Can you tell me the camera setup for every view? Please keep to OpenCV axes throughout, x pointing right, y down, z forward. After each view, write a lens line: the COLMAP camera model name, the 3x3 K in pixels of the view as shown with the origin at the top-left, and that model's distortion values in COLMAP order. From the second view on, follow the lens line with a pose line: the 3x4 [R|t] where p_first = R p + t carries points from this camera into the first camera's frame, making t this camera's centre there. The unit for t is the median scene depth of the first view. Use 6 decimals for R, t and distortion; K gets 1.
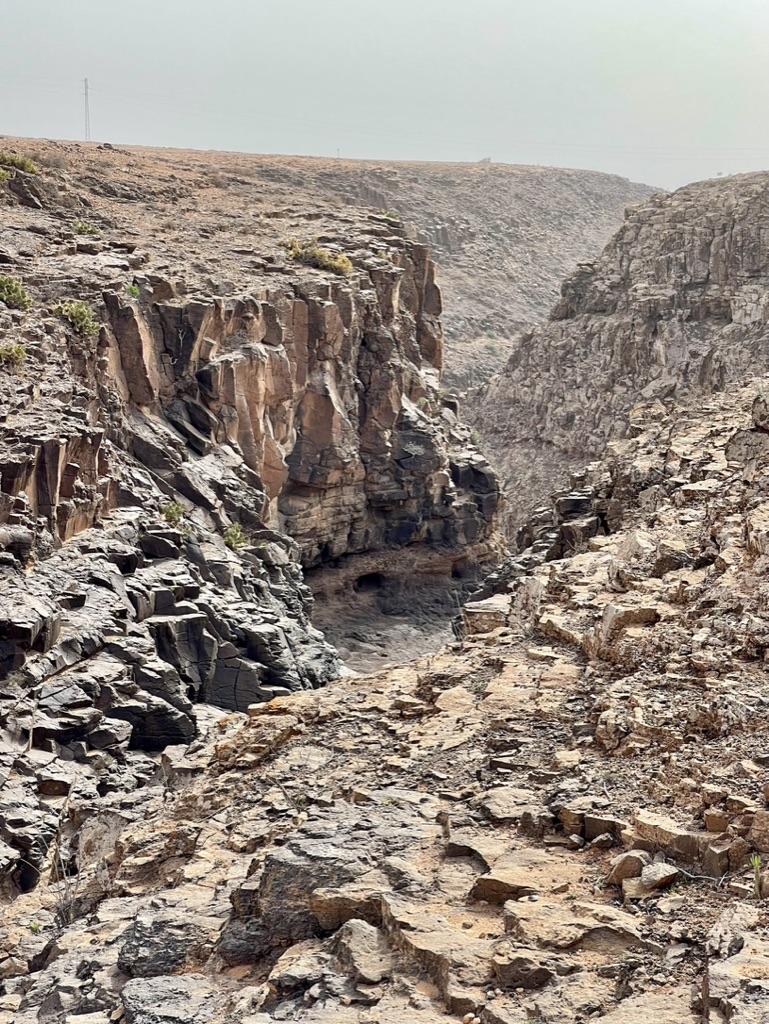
lens RADIAL K [[2026.1, 0, 384.5], [0, 2026.1, 512.0], [0, 0, 1]] dist [0.034199, 3.250839]
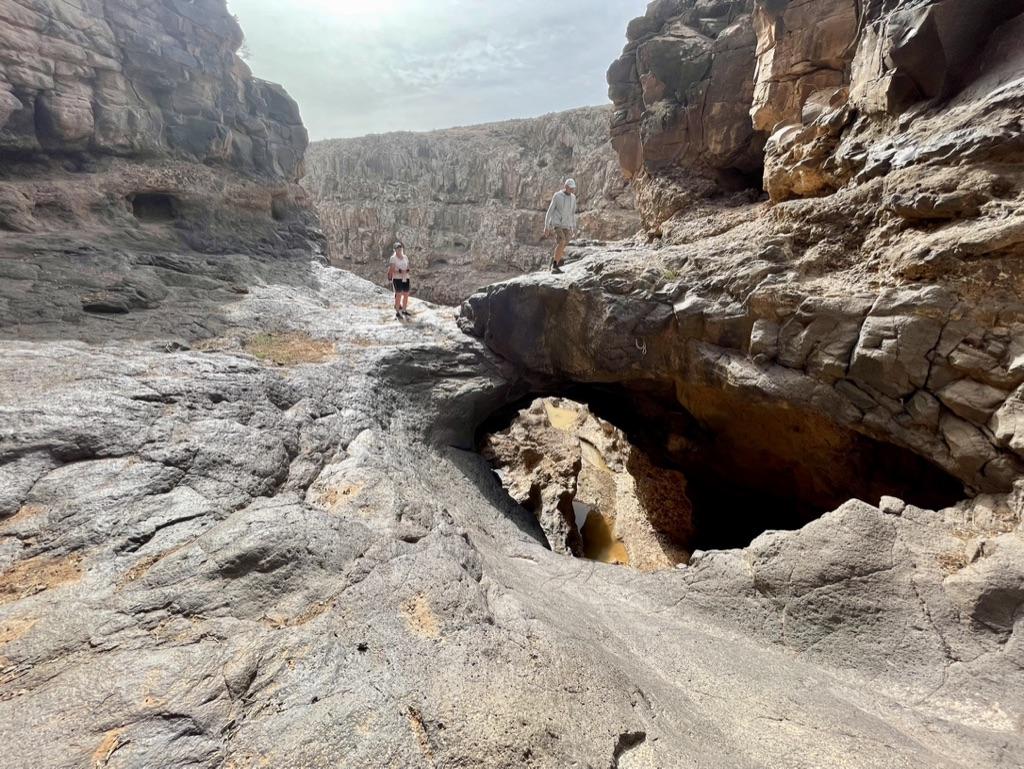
lens RADIAL K [[410.4, 0, 510.7], [0, 410.4, 383.1], [0, 0, 1]] dist [0.002461, -0.000813]
pose [[0.724962, -0.209141, 0.656270, -0.024002], [0.068568, 0.969969, 0.233365, 0.069647], [-0.685367, -0.124182, 0.717531, 0.814957]]
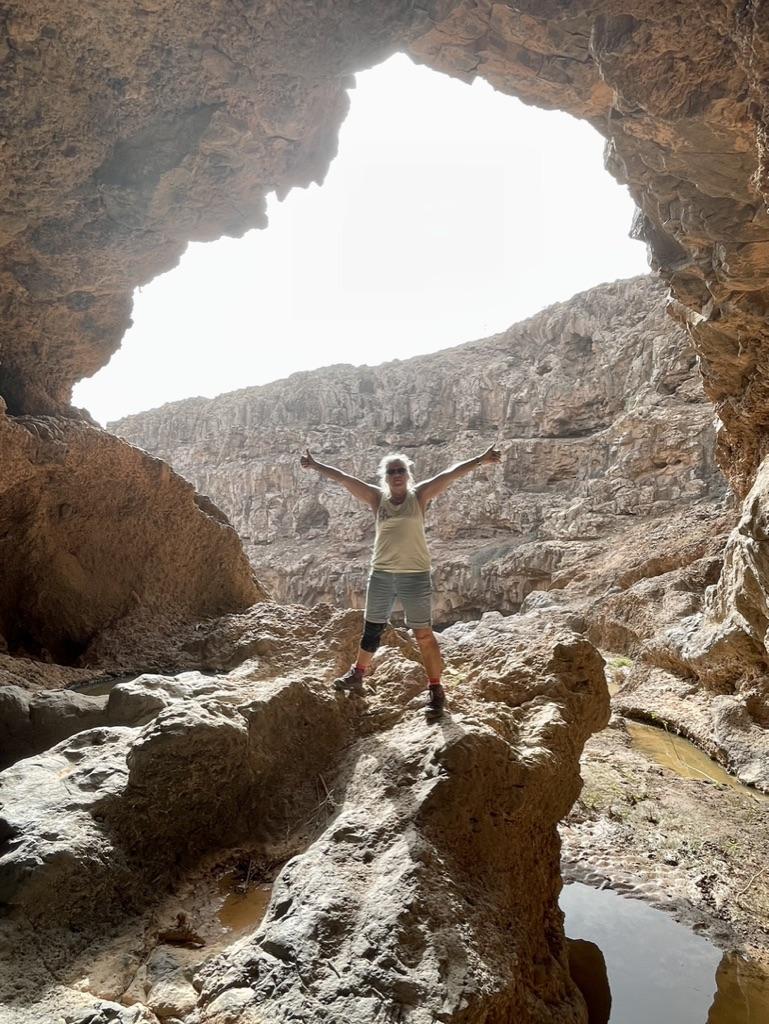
lens RADIAL K [[646.5, 0, 384.5], [0, 646.5, 512.0], [0, 0, 1]] dist [0.030180, -0.001435]
pose [[0.853607, 0.032184, 0.519922, 0.064684], [0.077054, 0.979309, -0.187128, 0.146068], [-0.515187, 0.199796, 0.833465, 0.876654]]
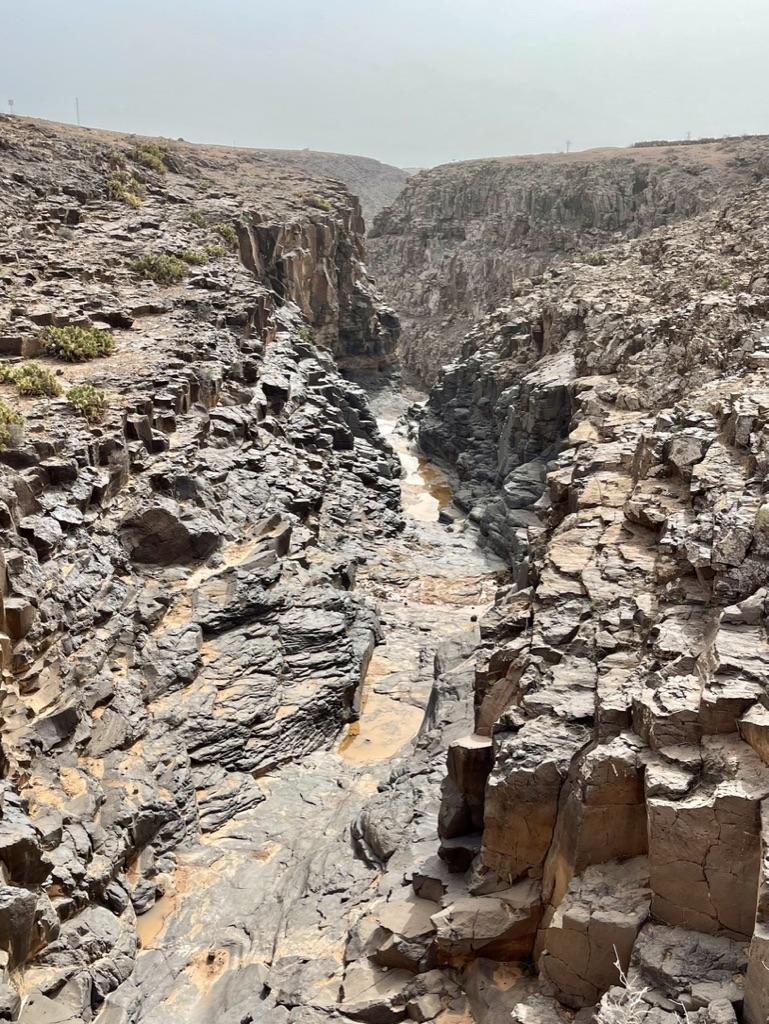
lens RADIAL K [[1050.5, 0, 384.5], [0, 1050.5, 512.0], [0, 0, 1]] dist [0.102912, -0.126702]
pose [[0.989825, -0.031091, 0.138853, -0.112434], [0.008834, 0.987381, 0.158114, 0.006056], [-0.142017, -0.155278, 0.977609, -0.032039]]
